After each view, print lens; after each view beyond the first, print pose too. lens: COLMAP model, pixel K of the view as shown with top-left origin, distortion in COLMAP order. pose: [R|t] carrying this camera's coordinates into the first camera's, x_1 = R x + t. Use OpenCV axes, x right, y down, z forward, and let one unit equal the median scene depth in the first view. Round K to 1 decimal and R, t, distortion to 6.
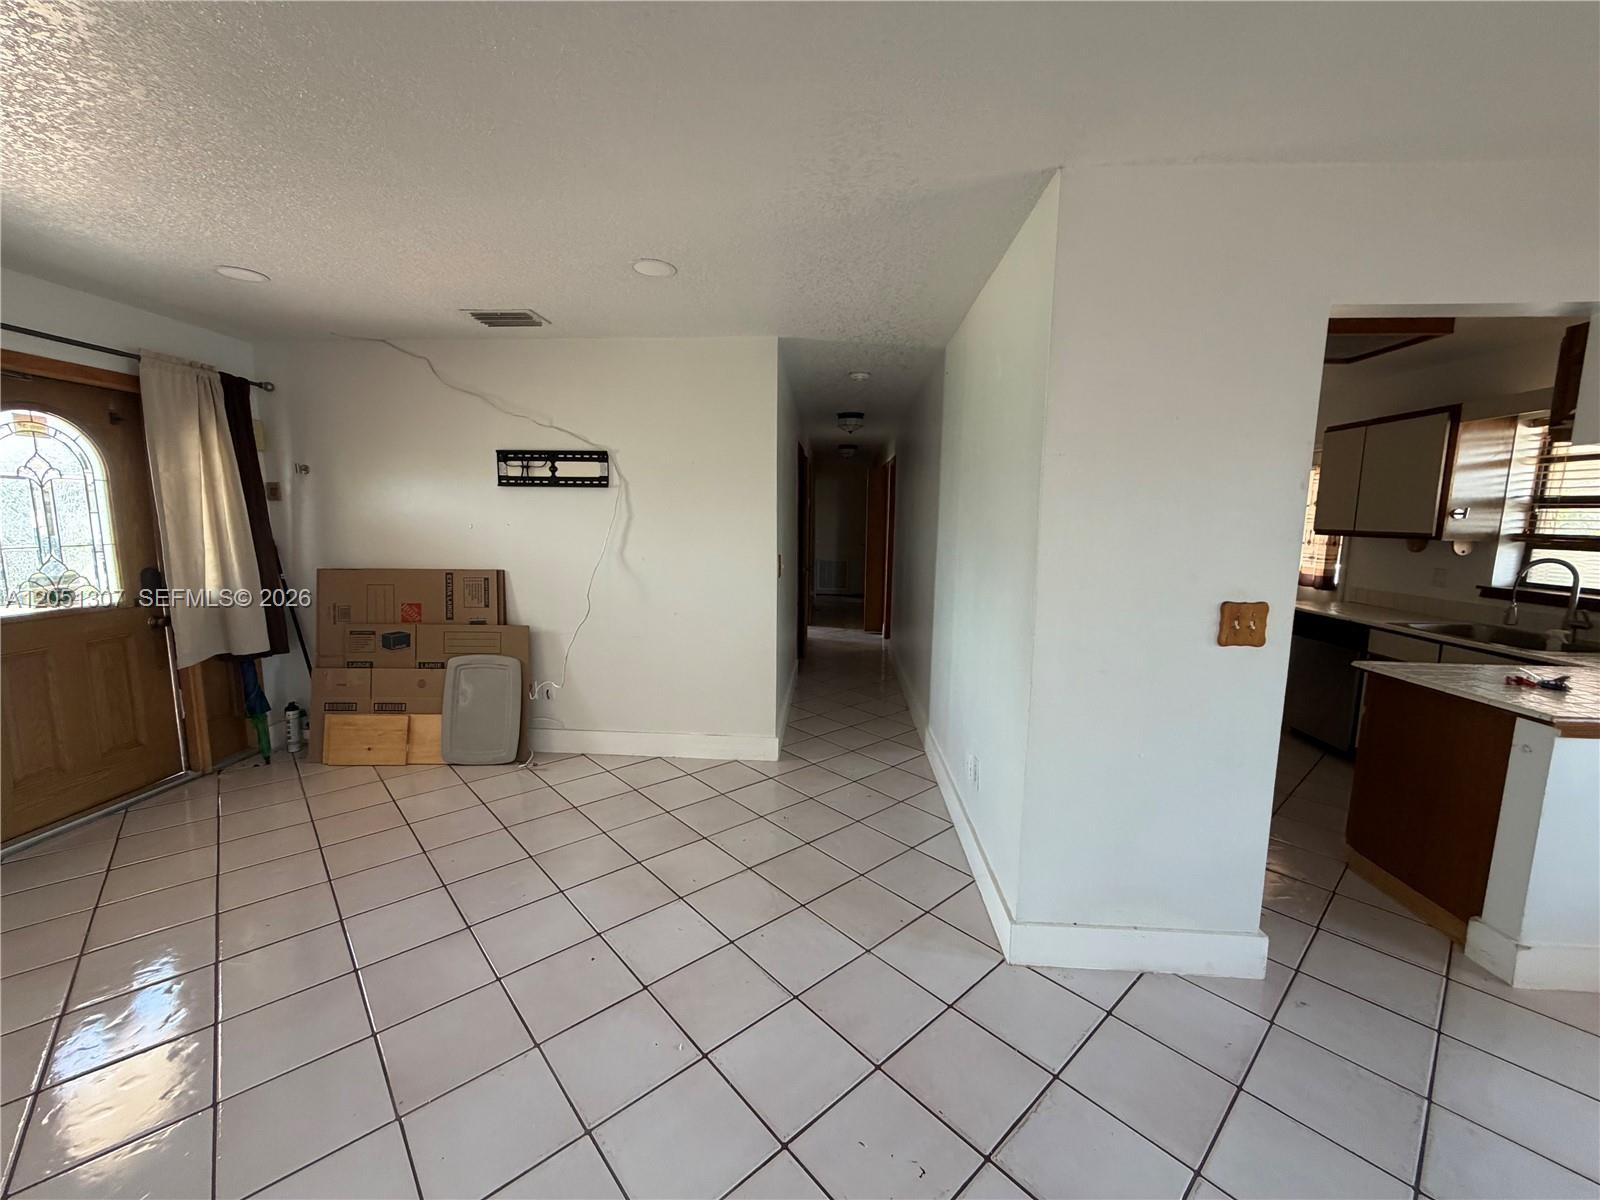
lens RADIAL K [[637.6, 0, 800.0], [0, 637.6, 600.0], [0, 0, 1]] dist [0.000468, 0.000441]
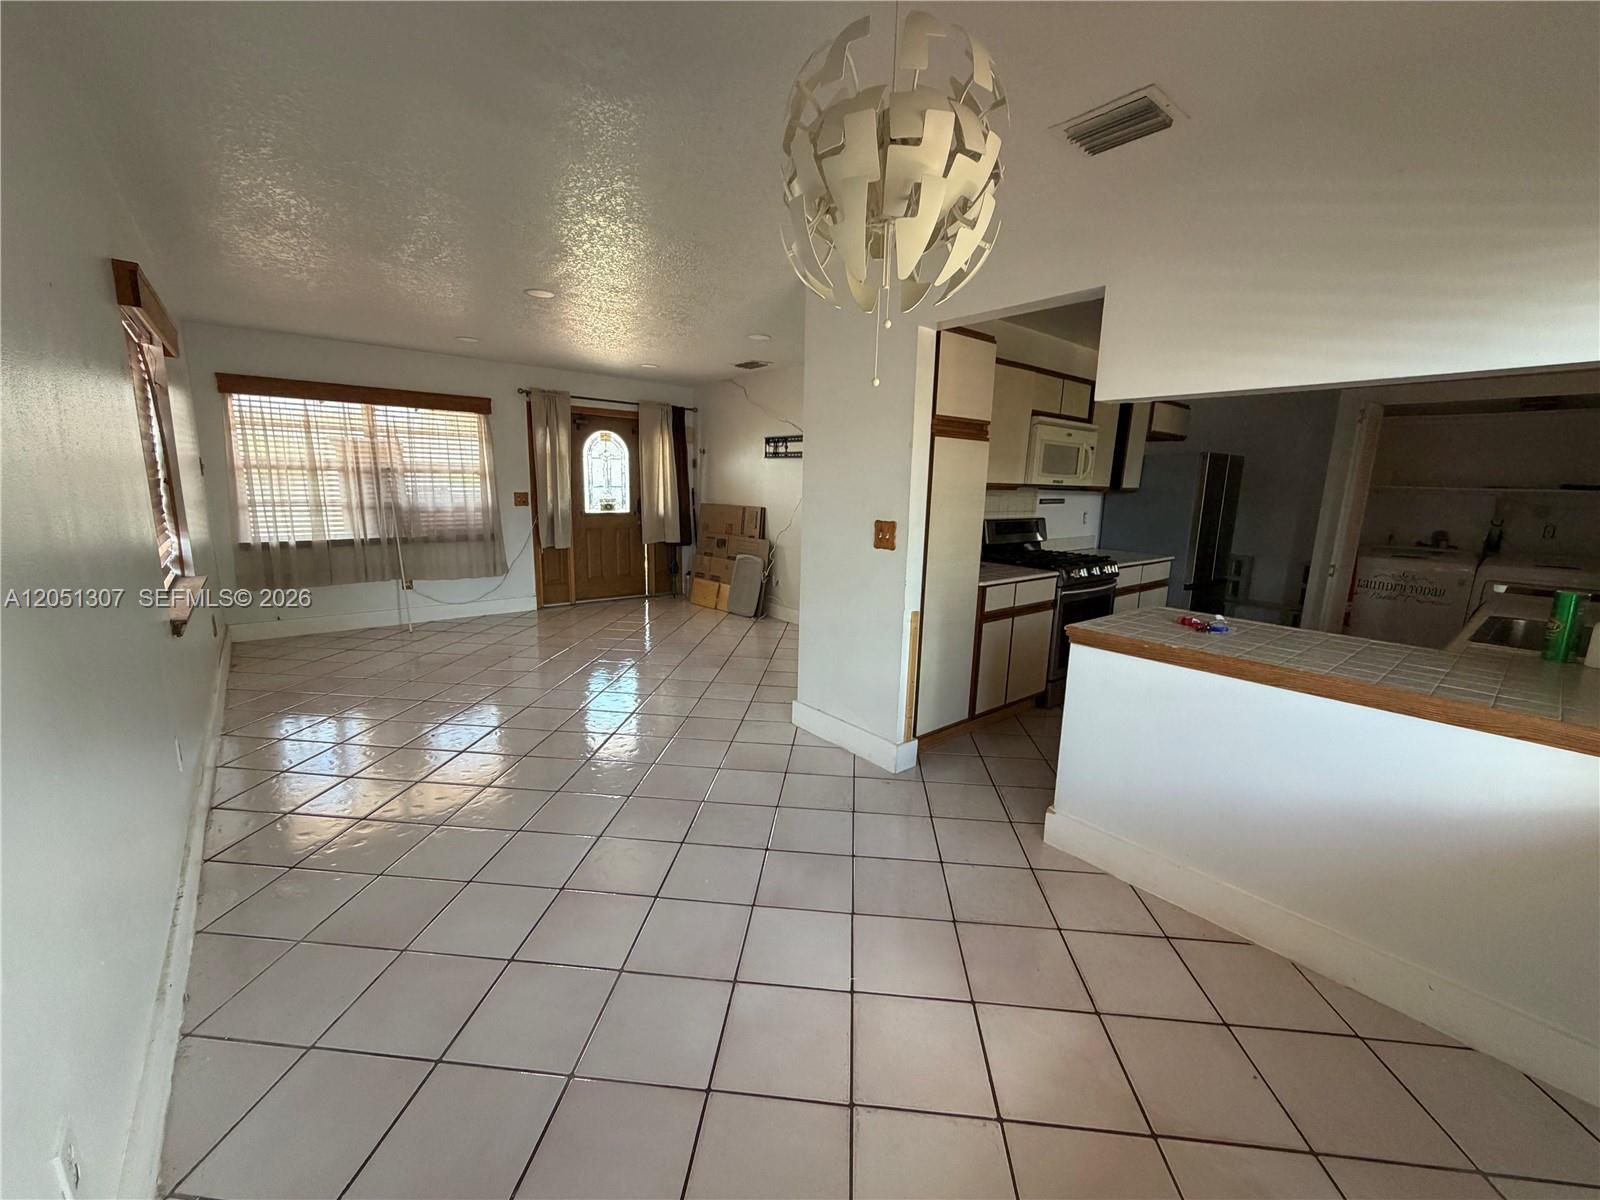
lens RADIAL K [[637.6, 0, 800.0], [0, 637.6, 600.0], [0, 0, 1]] dist [0.000468, 0.000441]
pose [[0.690774, 0.138257, -0.709729, 0.900980], [-0.109810, 0.990223, 0.086021, 0.044380], [0.714684, 0.018514, 0.699203, -0.139308]]
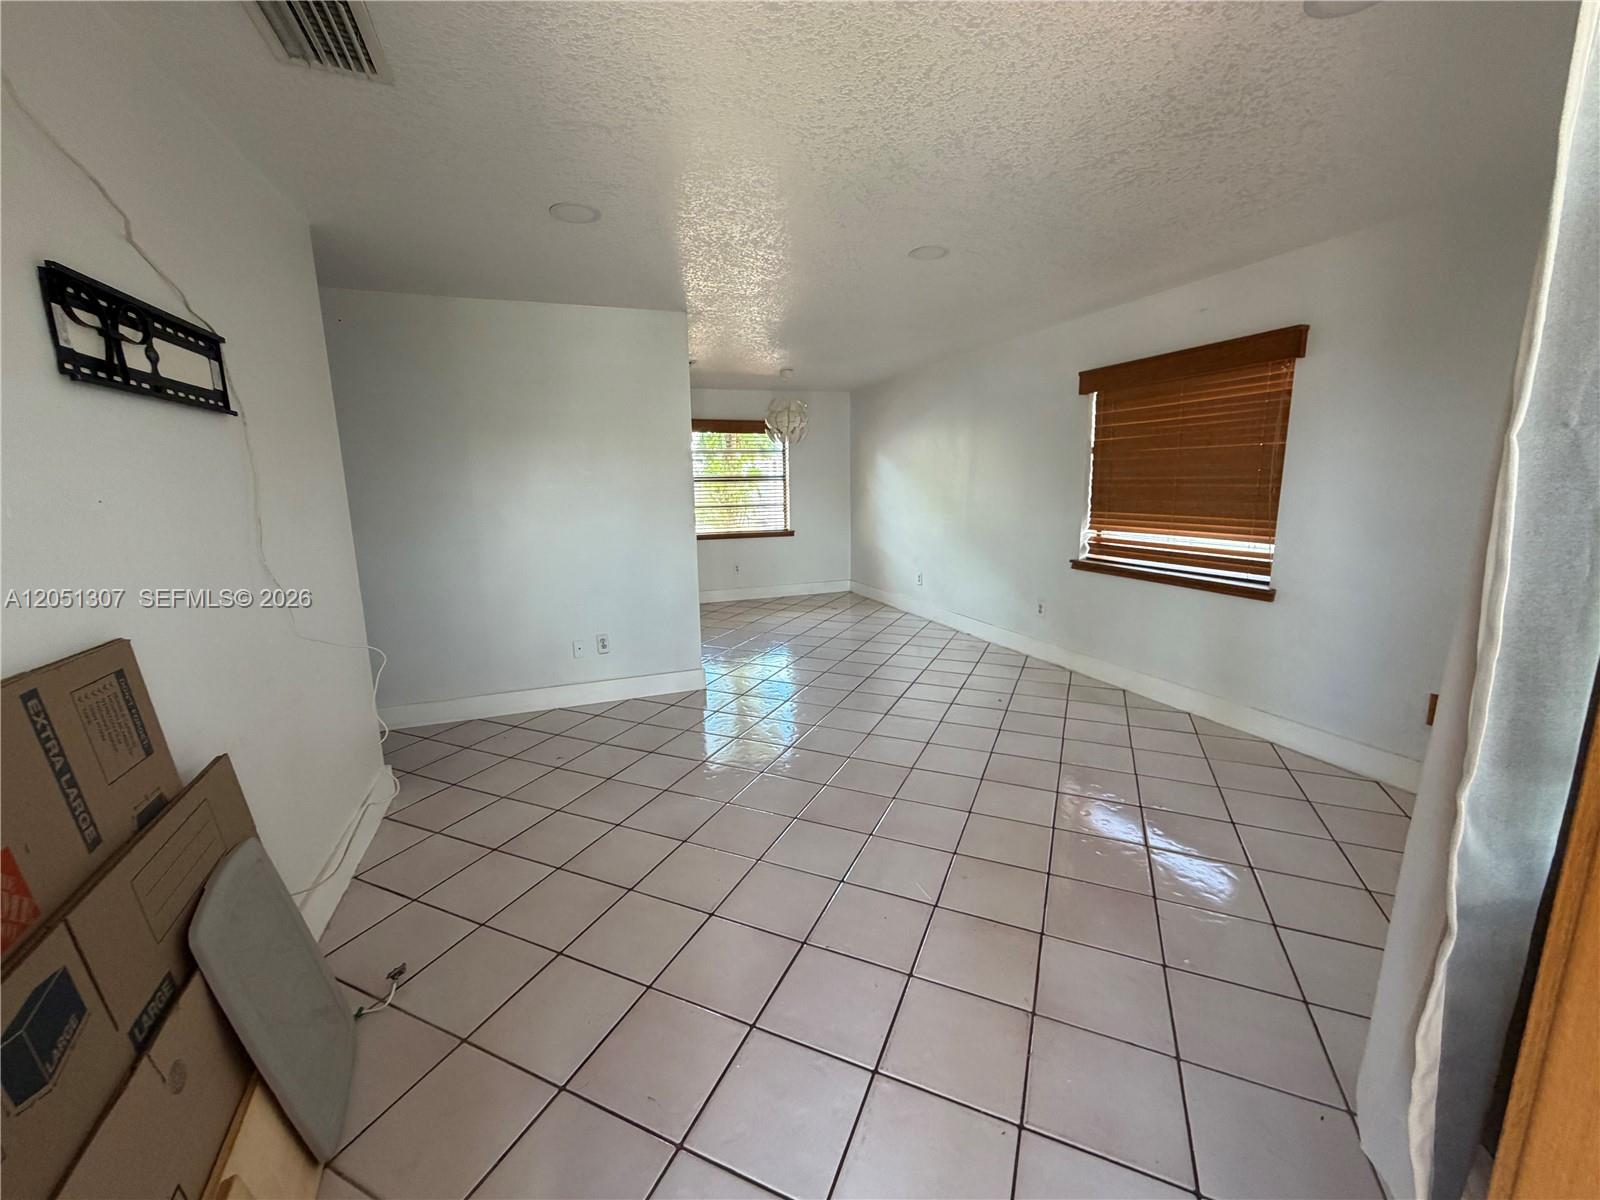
lens RADIAL K [[637.6, 0, 800.0], [0, 637.6, 600.0], [0, 0, 1]] dist [0.000468, 0.000441]
pose [[-0.406873, -0.174093, 0.896742, -0.950438], [0.133713, 0.959747, 0.246993, -0.106649], [-0.903646, 0.220401, -0.367216, 0.836720]]
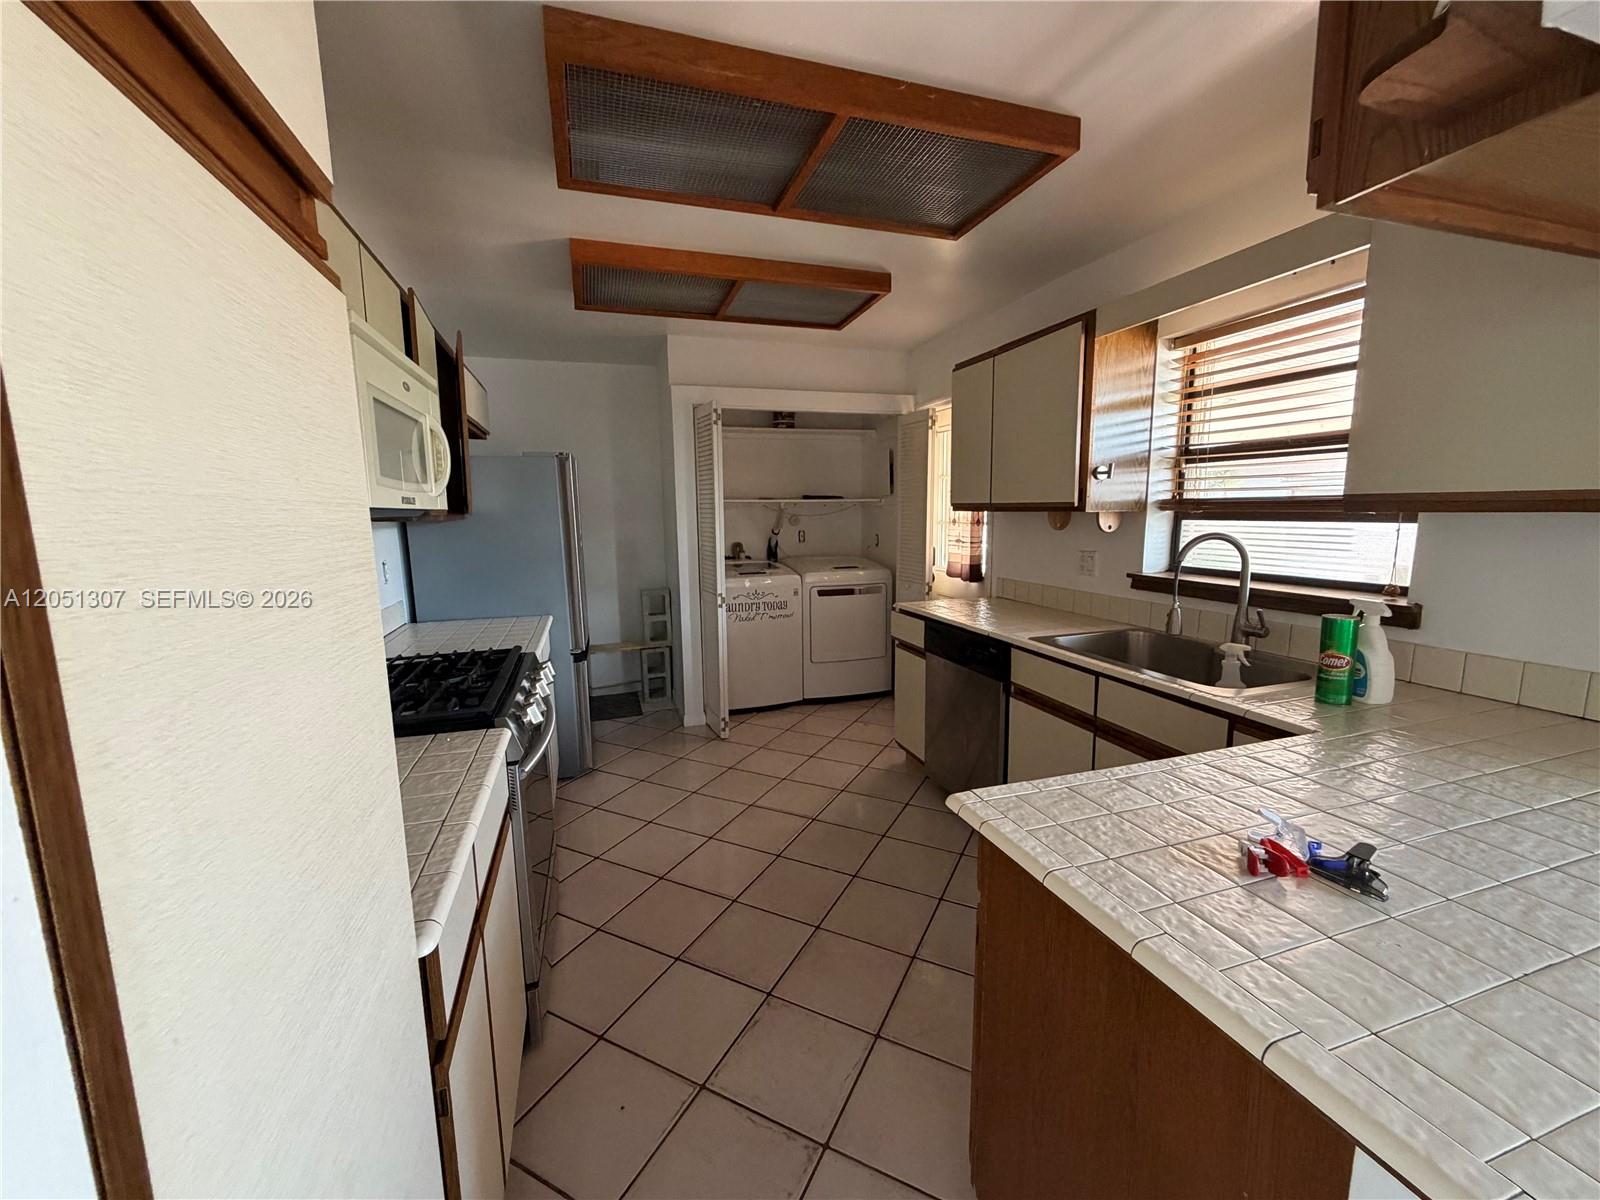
lens RADIAL K [[637.6, 0, 800.0], [0, 637.6, 600.0], [0, 0, 1]] dist [0.000468, 0.000441]
pose [[0.931798, -0.081205, 0.353778, 0.463164], [0.077392, 0.996689, 0.024937, -0.039417], [-0.354631, 0.004144, 0.934997, 0.462716]]
